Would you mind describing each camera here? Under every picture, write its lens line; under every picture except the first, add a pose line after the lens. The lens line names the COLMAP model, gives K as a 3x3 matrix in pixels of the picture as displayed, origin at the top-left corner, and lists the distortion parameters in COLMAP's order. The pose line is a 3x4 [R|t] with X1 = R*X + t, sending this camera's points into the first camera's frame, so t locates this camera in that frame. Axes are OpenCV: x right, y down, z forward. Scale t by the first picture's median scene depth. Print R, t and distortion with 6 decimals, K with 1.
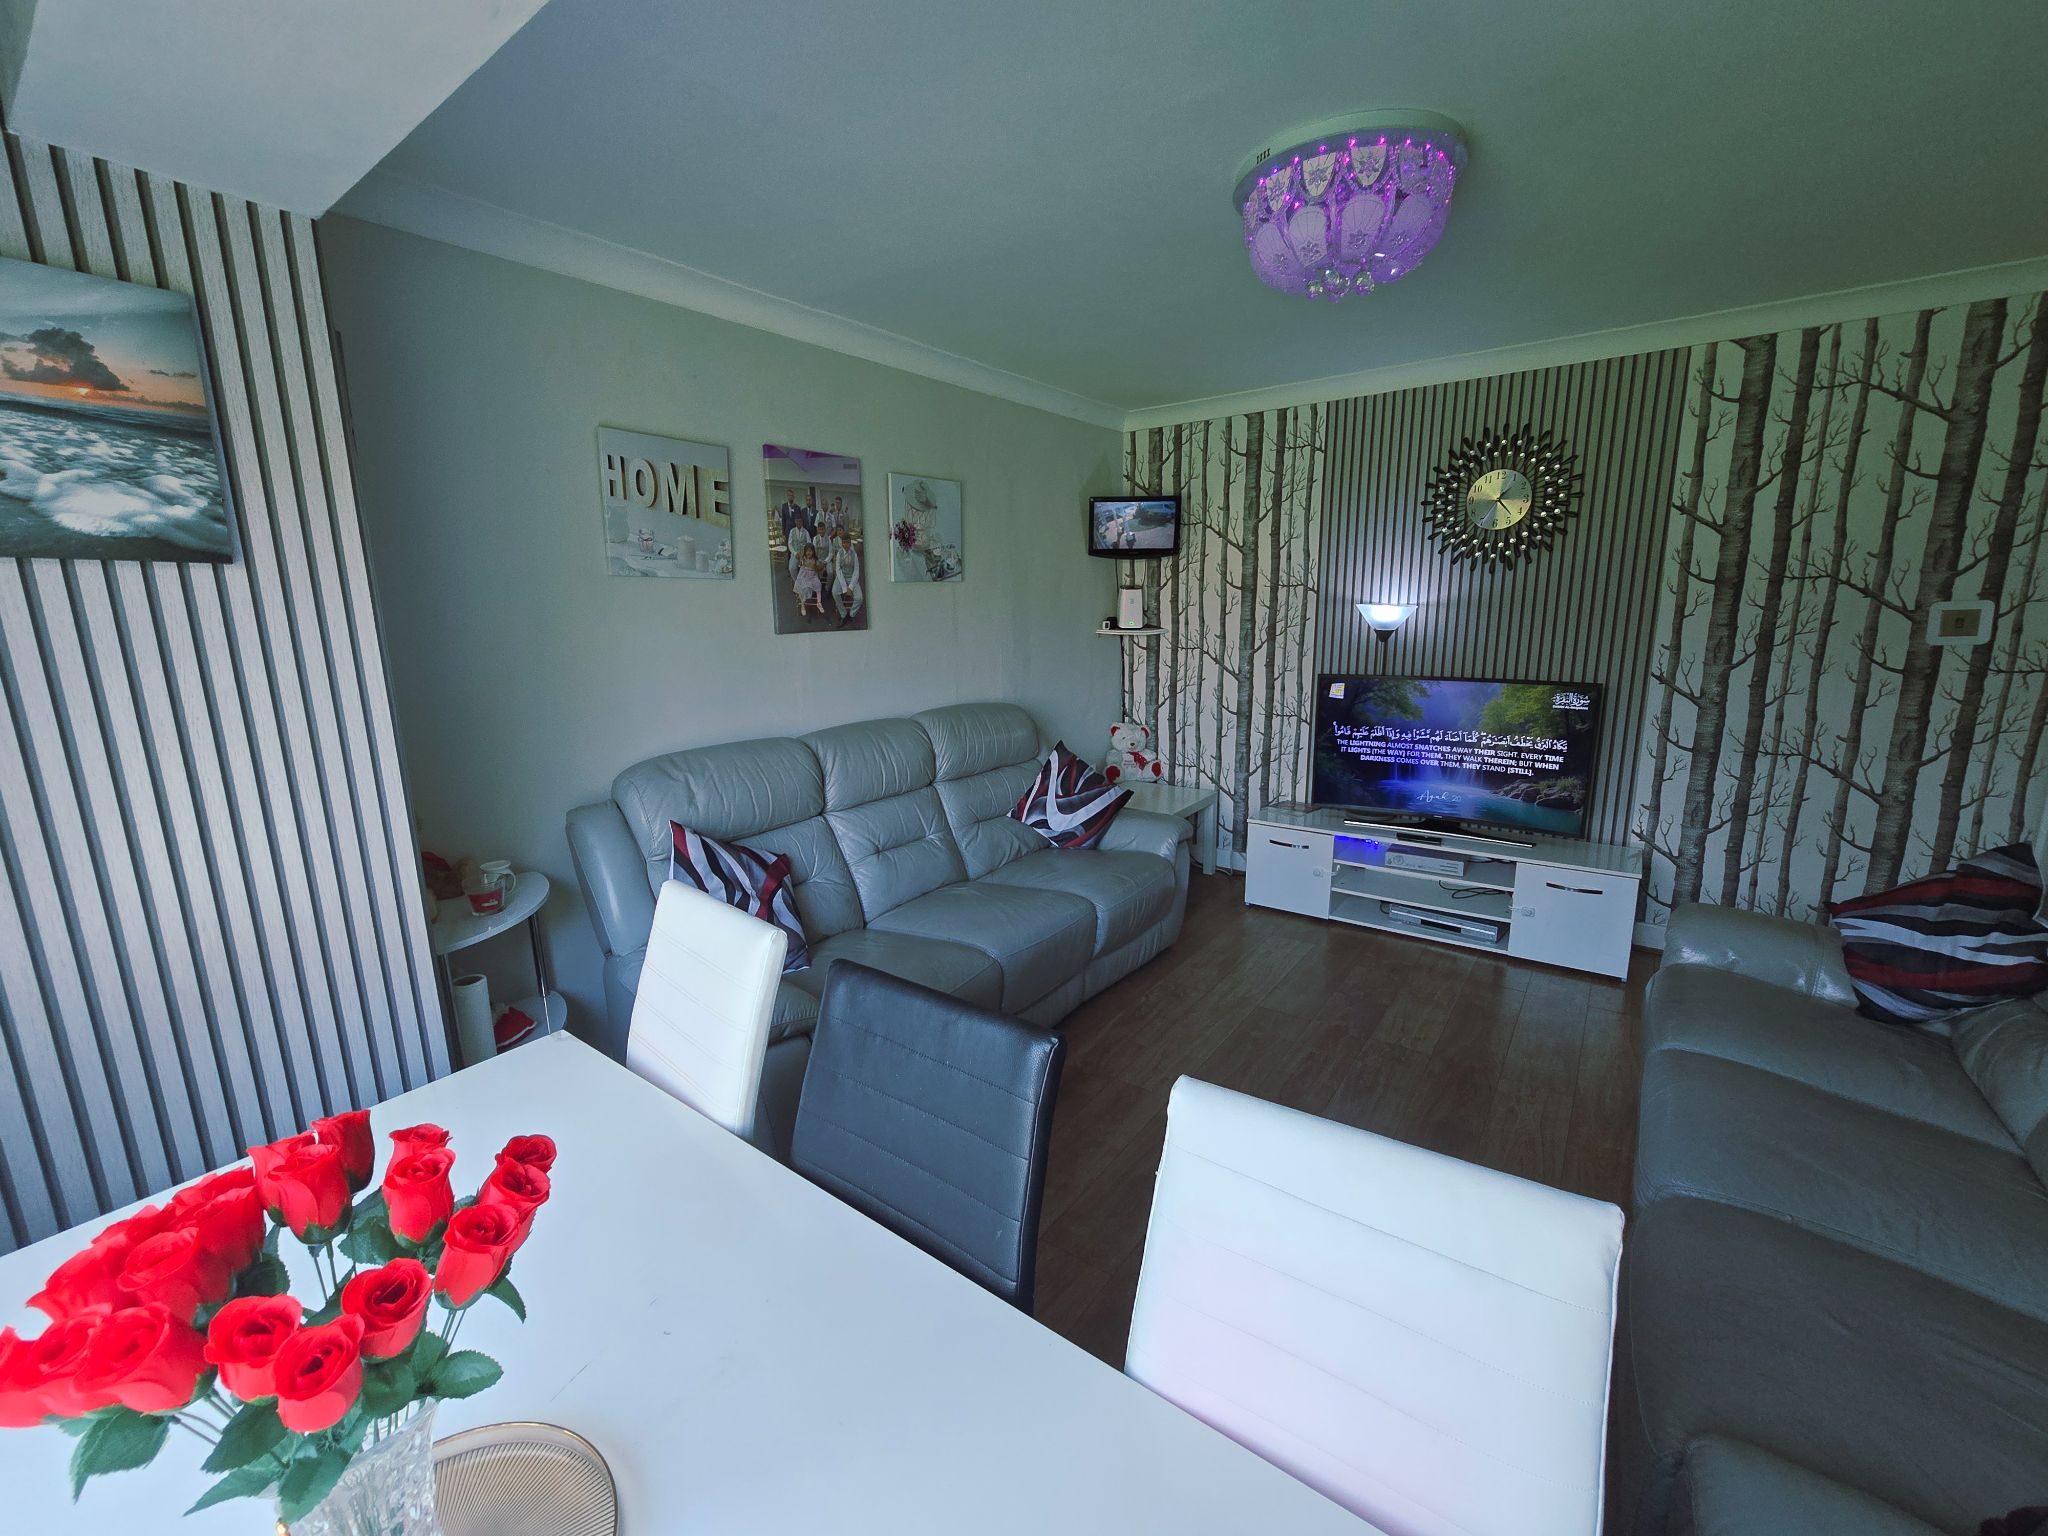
lens RADIAL K [[836.2, 0, 1020.7], [0, 836.2, 763.1], [0, 0, 1]] dist [-0.000008, 0.000224]
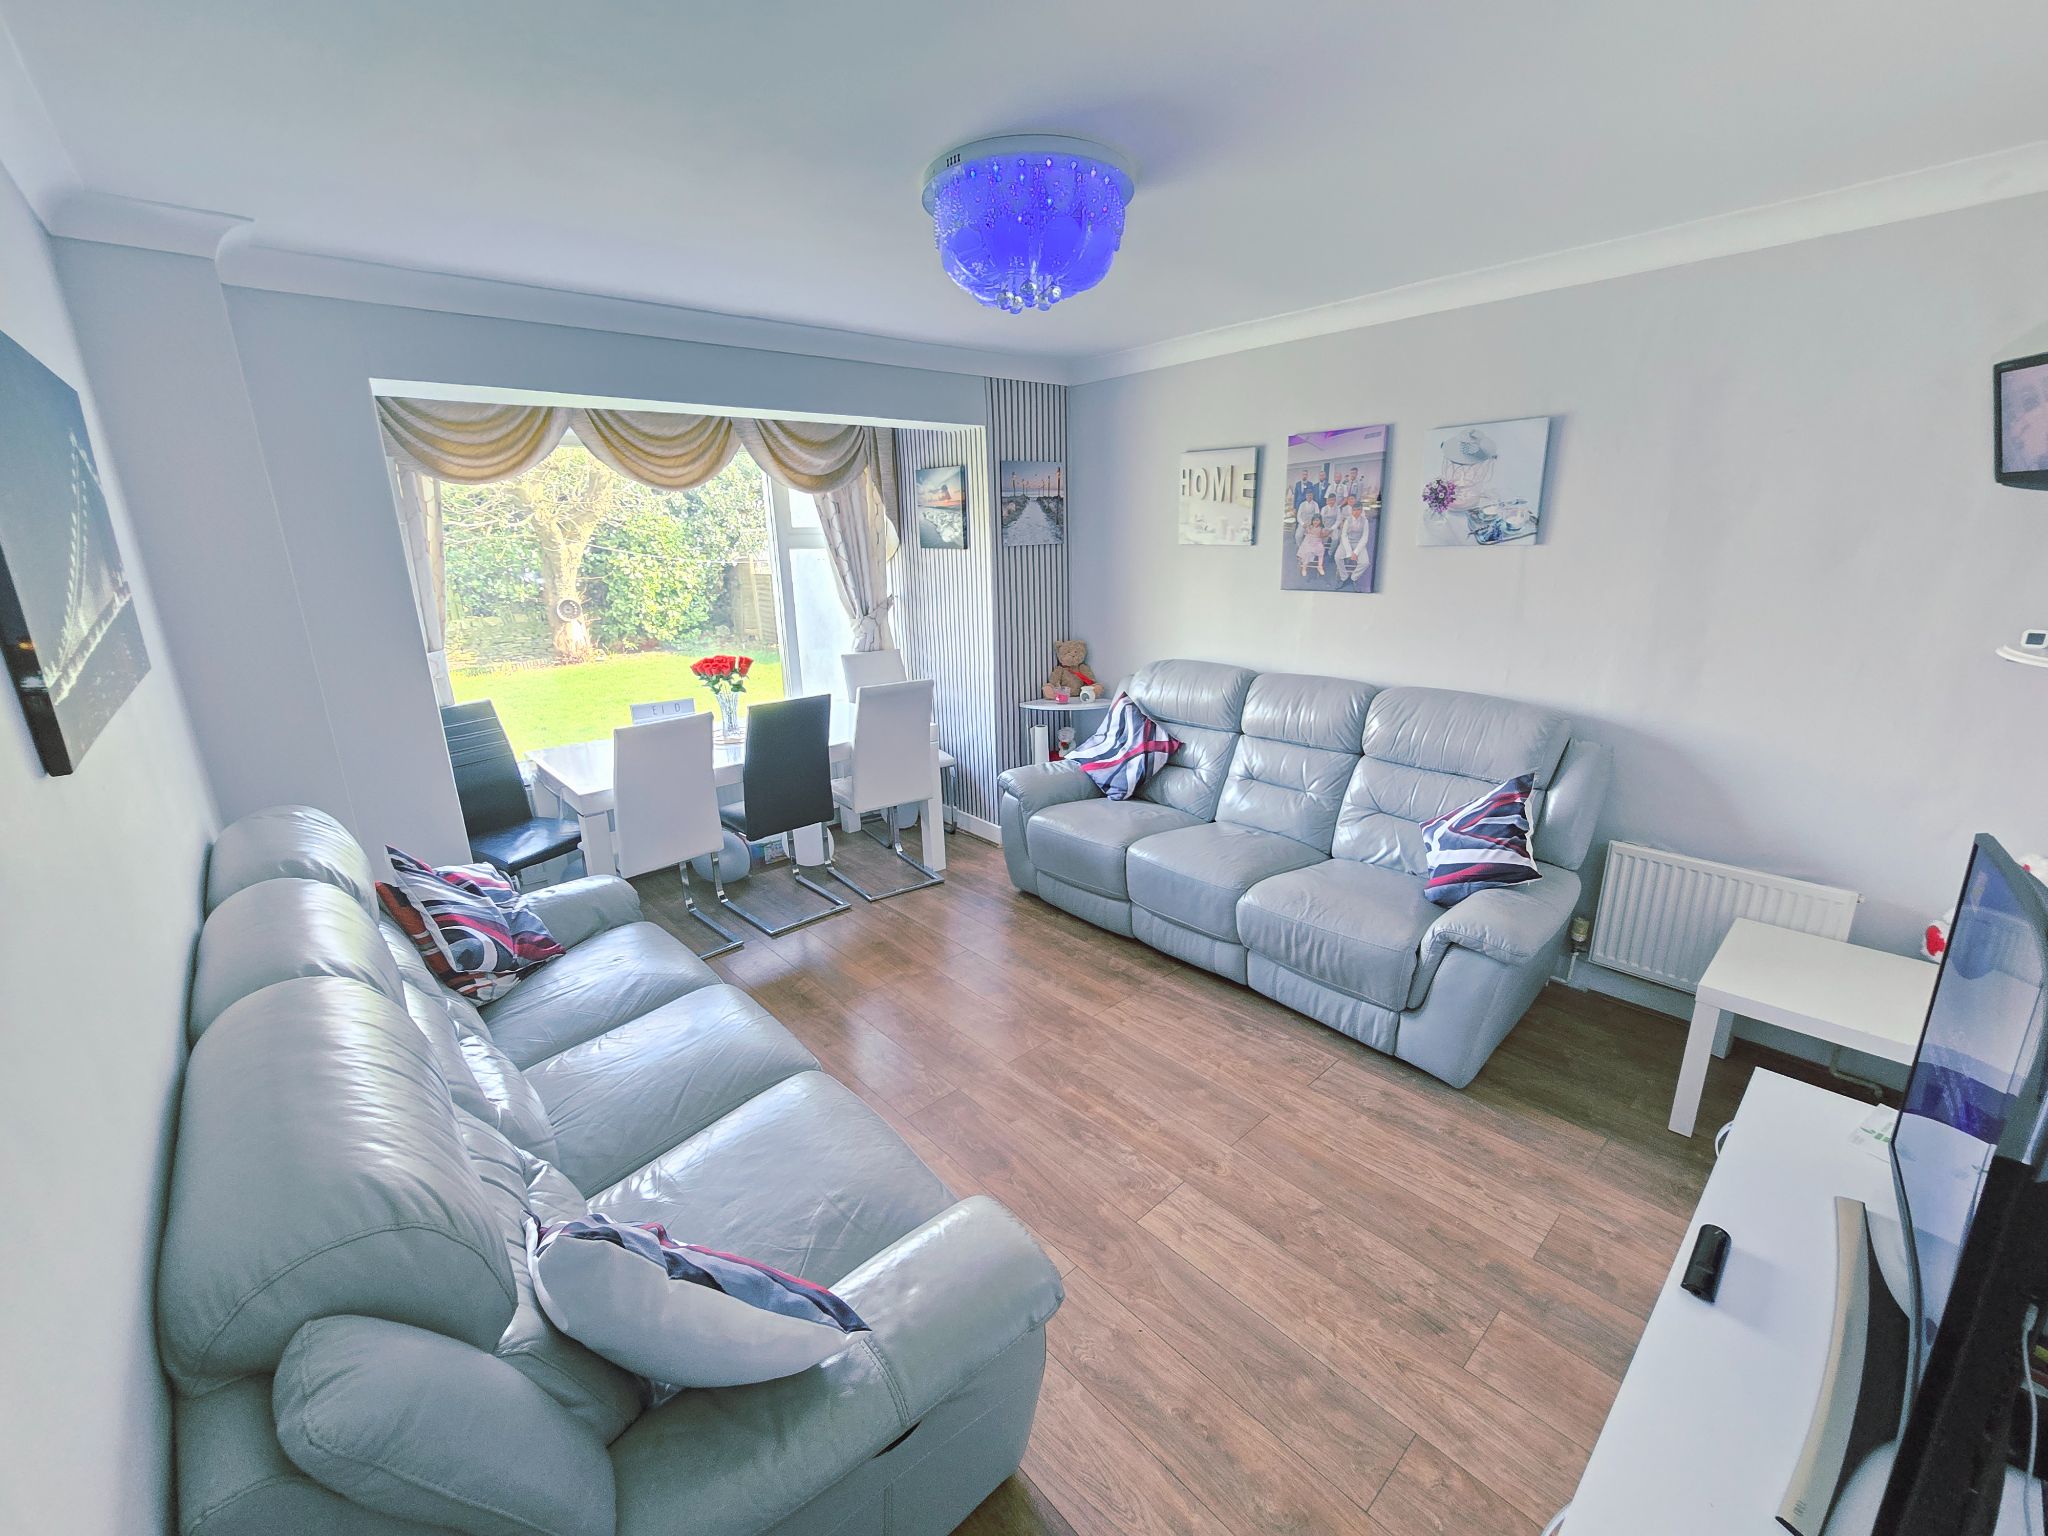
lens RADIAL K [[836.2, 0, 1026.5], [0, 836.2, 768.3], [0, 0, 1]] dist [-0.000008, 0.000224]
pose [[-0.193296, 0.286306, -0.938438, 1.005889], [-0.165911, 0.933164, 0.318871, -0.235135], [0.967011, 0.217333, -0.132876, 0.836902]]
